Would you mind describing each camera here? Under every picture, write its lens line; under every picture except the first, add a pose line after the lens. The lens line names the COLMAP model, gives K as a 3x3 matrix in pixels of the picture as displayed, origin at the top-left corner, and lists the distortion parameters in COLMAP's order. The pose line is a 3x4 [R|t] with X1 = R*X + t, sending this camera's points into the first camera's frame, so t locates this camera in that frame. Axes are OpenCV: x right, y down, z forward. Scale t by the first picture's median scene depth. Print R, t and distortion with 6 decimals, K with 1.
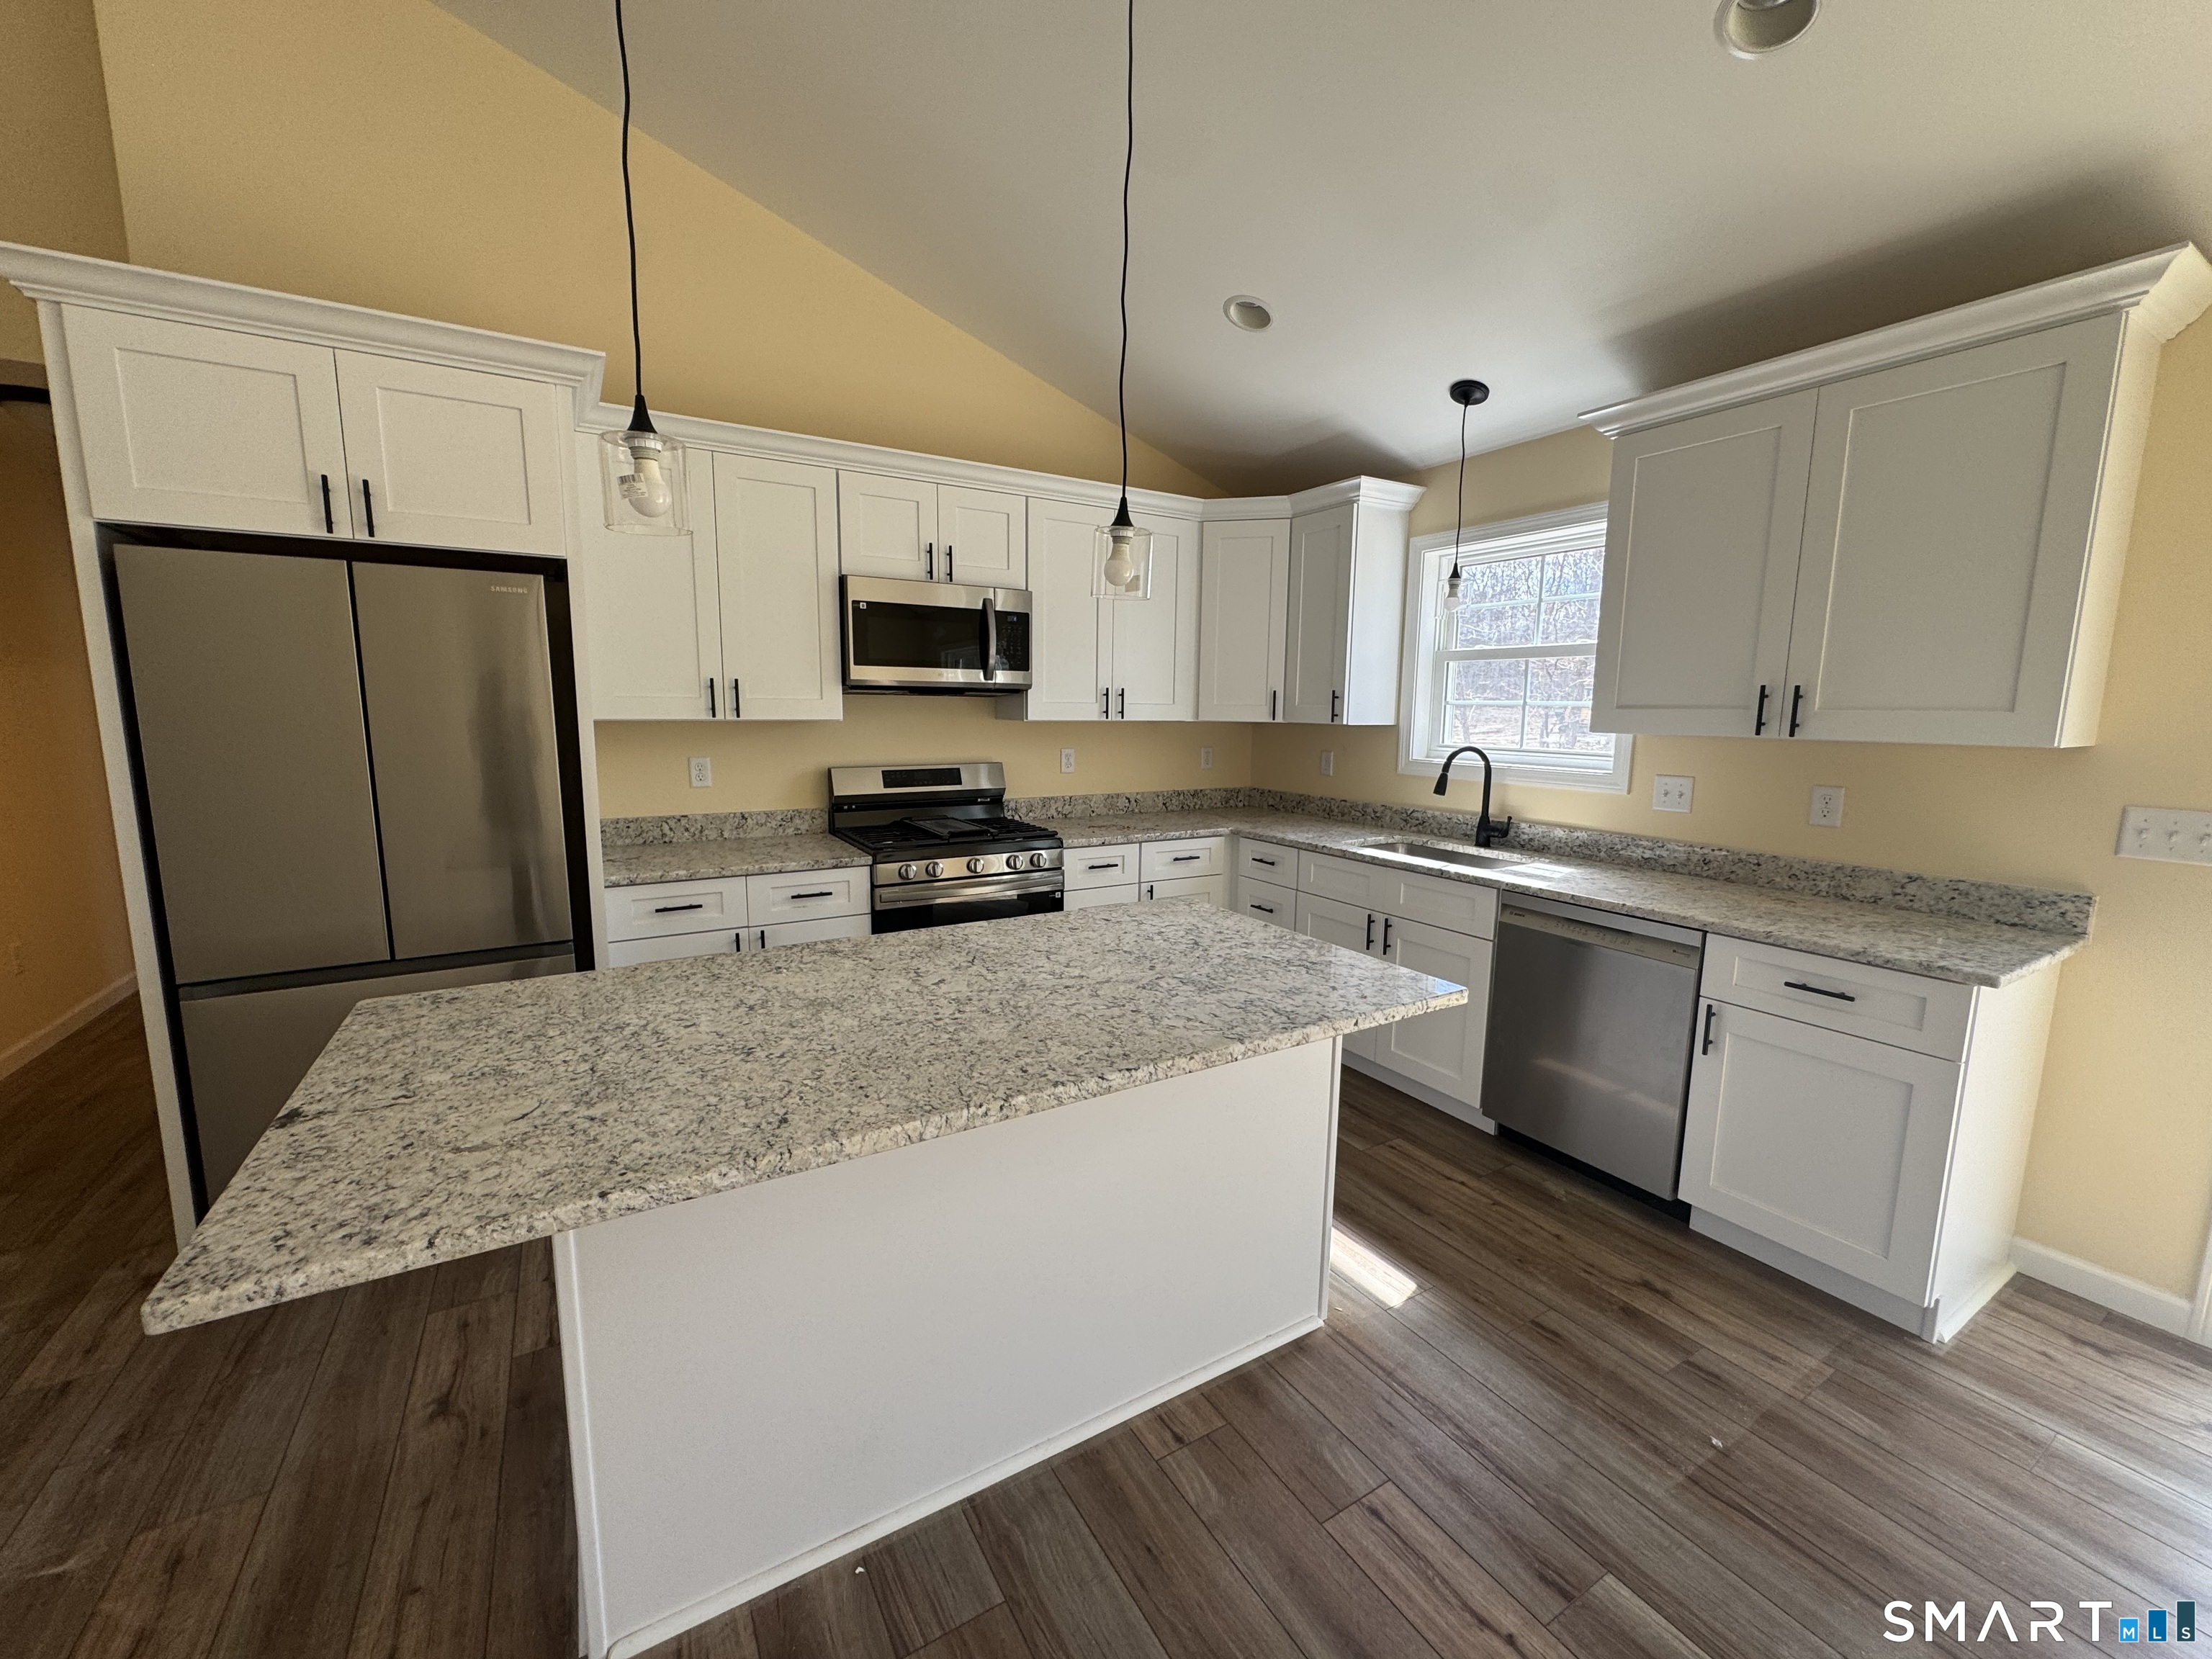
lens RADIAL K [[881.2, 0, 1104.2], [0, 881.2, 832.6], [0, 0, 1]] dist [-0.000166, -0.000362]
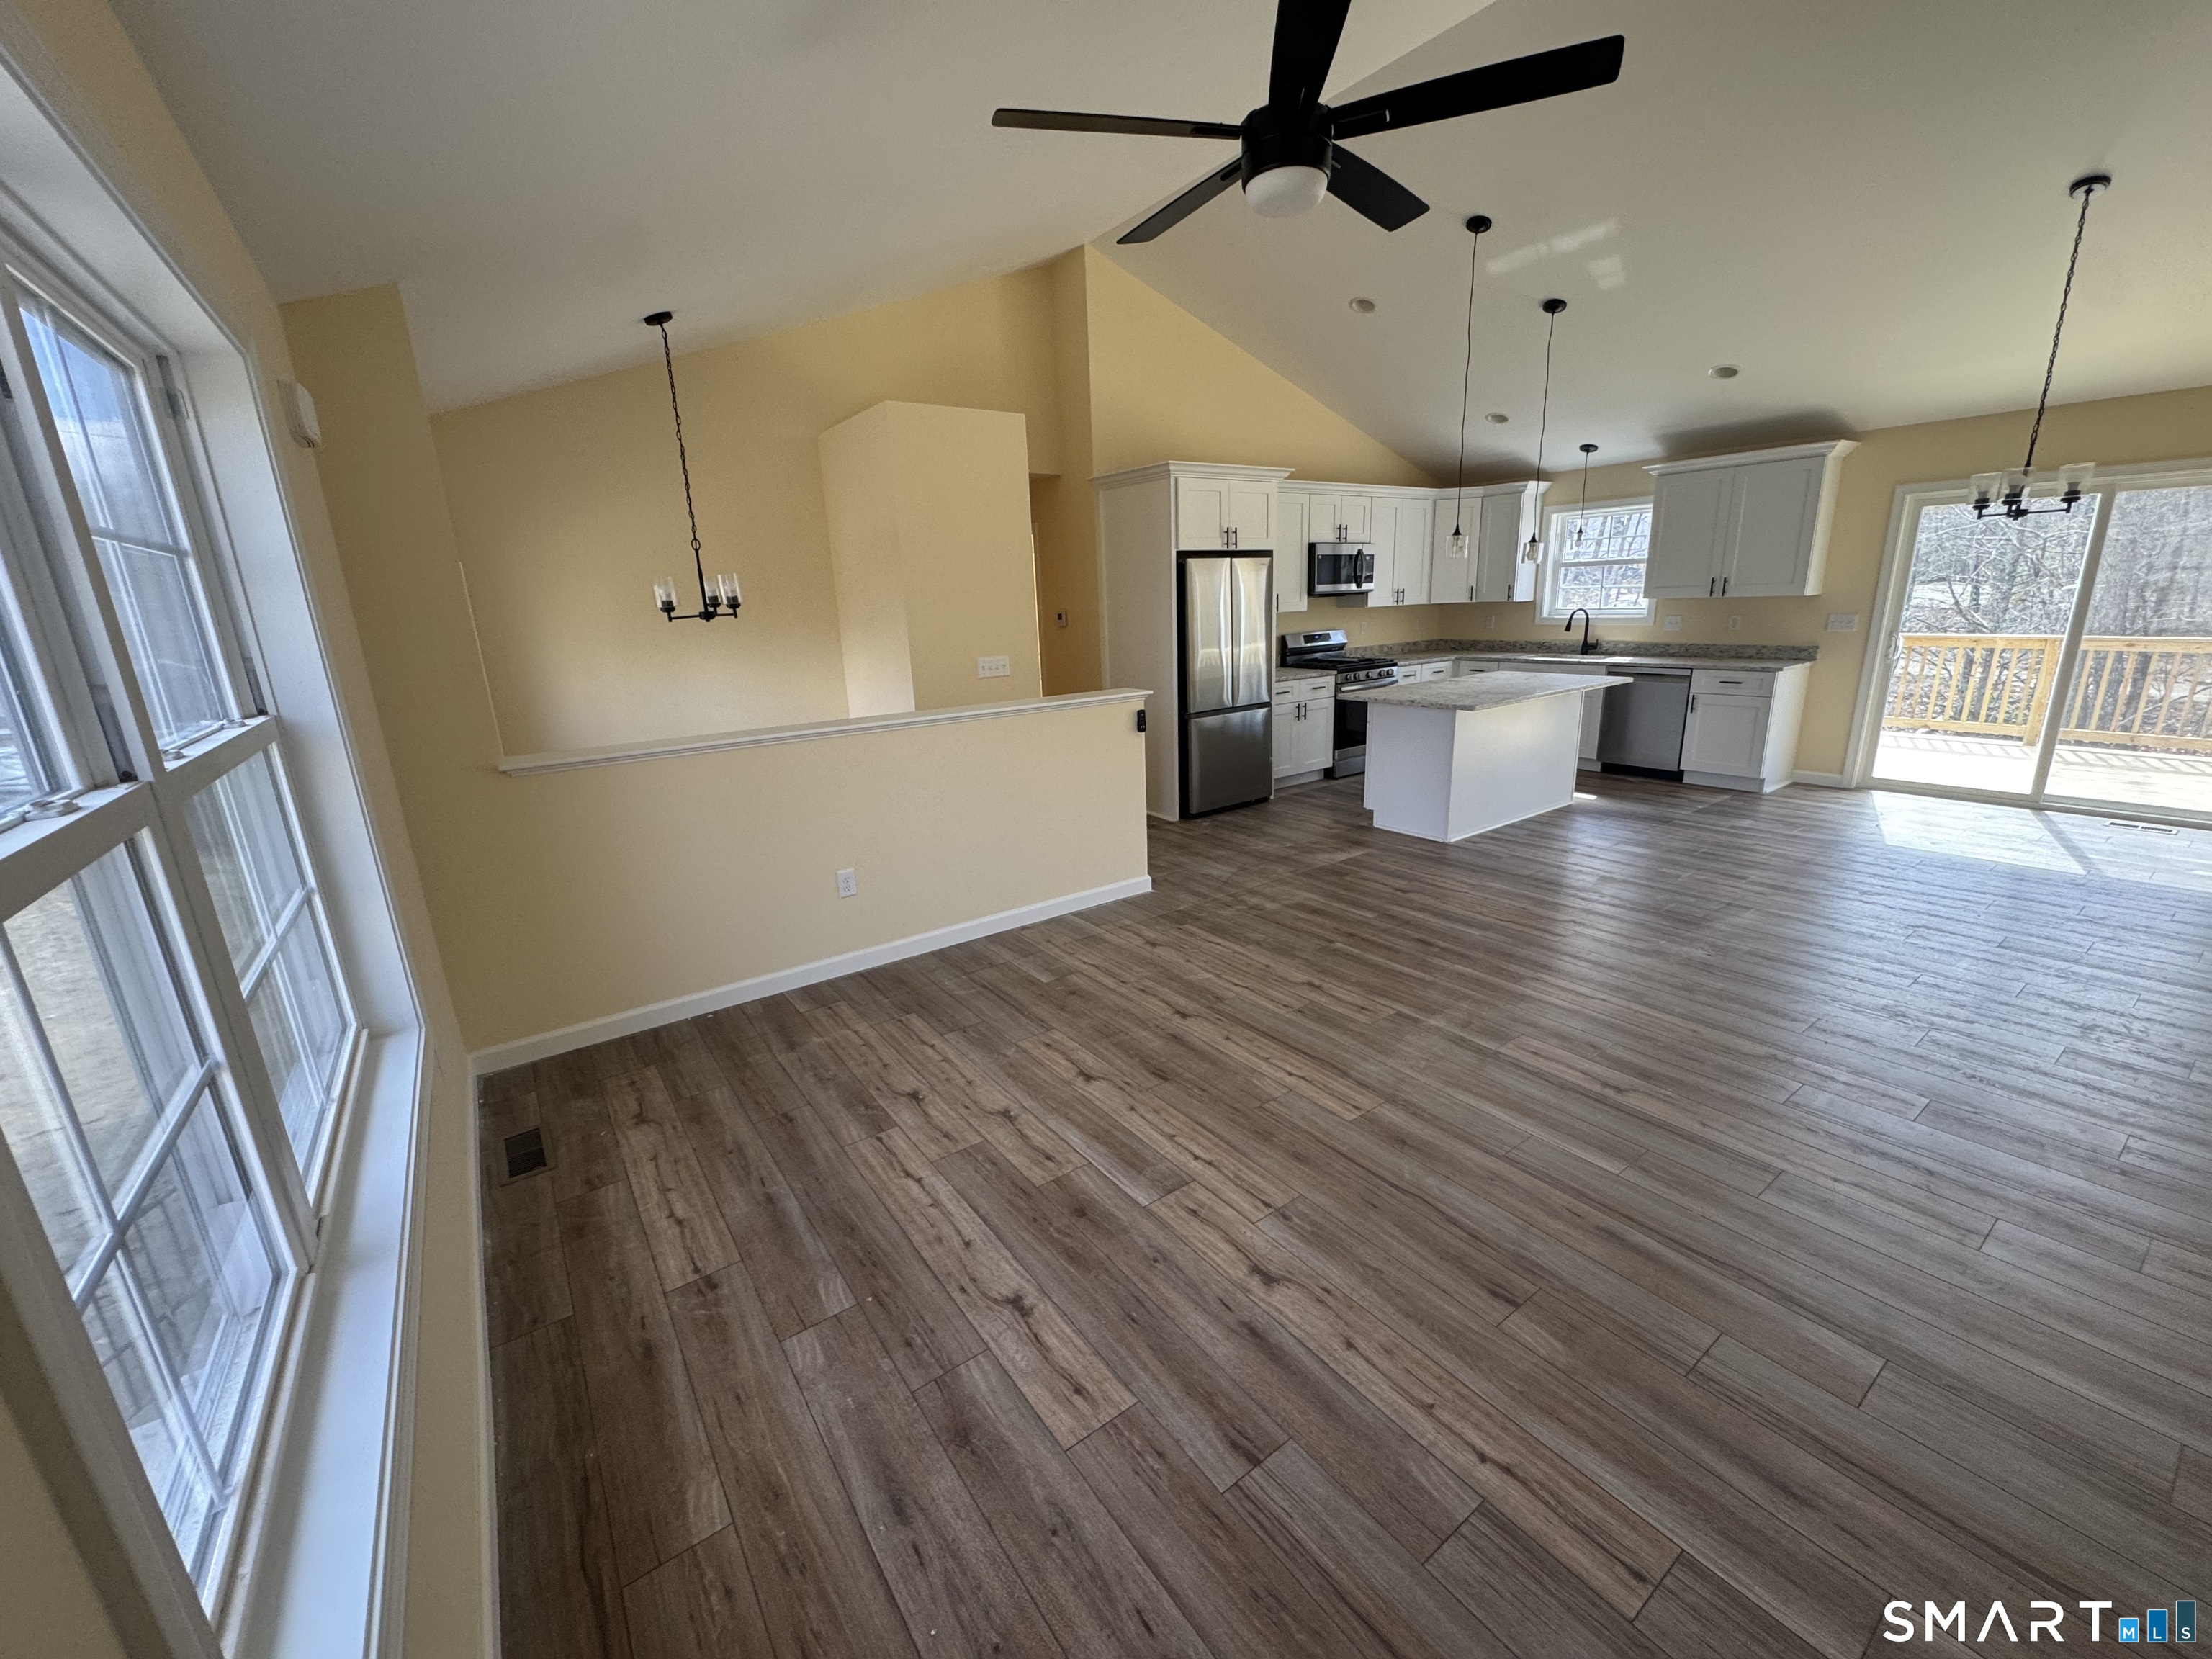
lens RADIAL K [[881.2, 0, 1104.2], [0, 881.2, 832.6], [0, 0, 1]] dist [-0.000166, -0.000362]
pose [[0.995631, -0.067851, 0.064143, -0.956033], [0.059833, 0.991019, 0.119586, 0.123503], [-0.071681, -0.115226, 0.990750, -1.167861]]
